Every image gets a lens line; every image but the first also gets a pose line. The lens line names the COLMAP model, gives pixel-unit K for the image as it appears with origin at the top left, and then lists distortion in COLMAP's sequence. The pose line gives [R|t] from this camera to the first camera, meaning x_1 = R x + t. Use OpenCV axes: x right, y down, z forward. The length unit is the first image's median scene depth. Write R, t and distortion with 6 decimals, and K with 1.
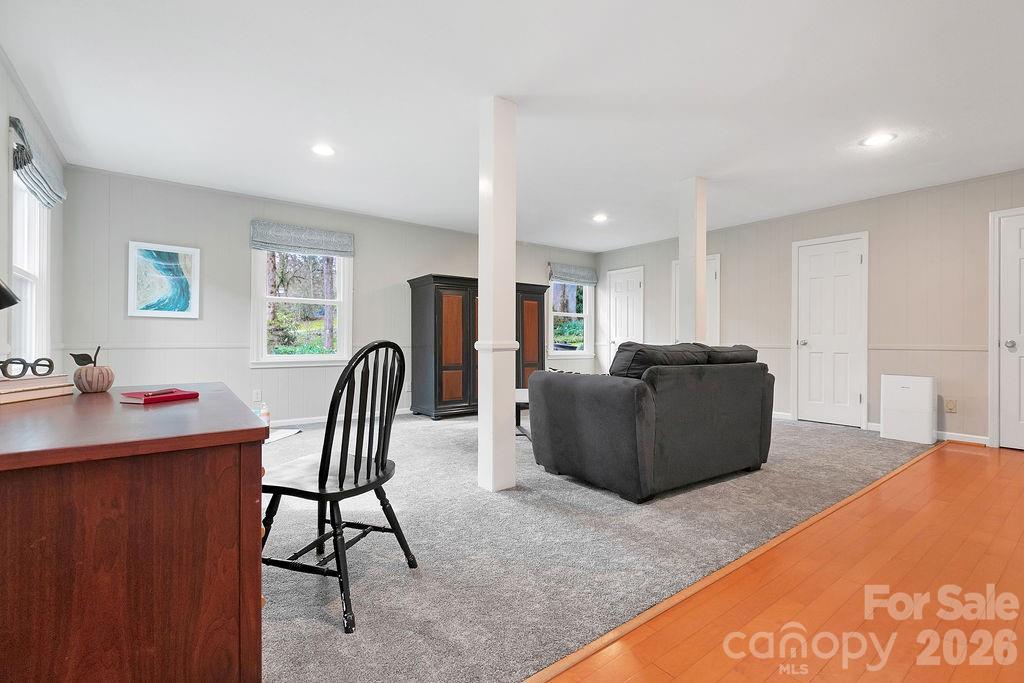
lens RADIAL K [[458.8, 0, 514.1], [0, 458.8, 340.5], [0, 0, 1]] dist [-0.000910, -0.000004]
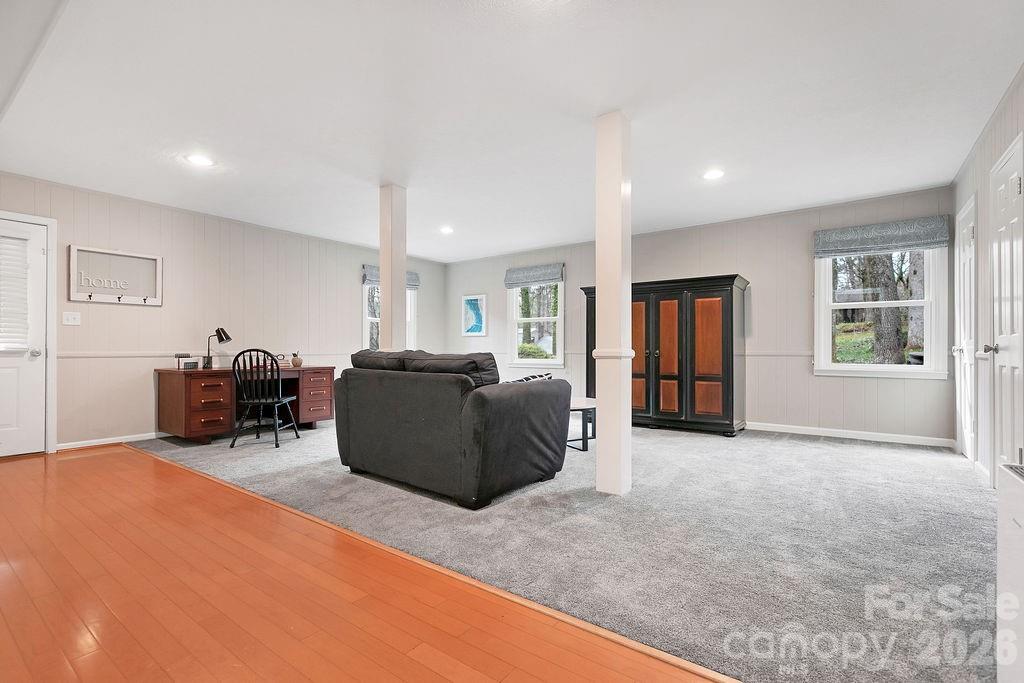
lens RADIAL K [[458.8, 0, 514.0], [0, 458.8, 345.9], [0, 0, 1]] dist [-0.000910, -0.000004]
pose [[0.296437, -0.009060, -0.955010, 0.958107], [0.003345, 0.999959, -0.008448, 0.003554], [0.955047, -0.000690, 0.296455, 0.605550]]
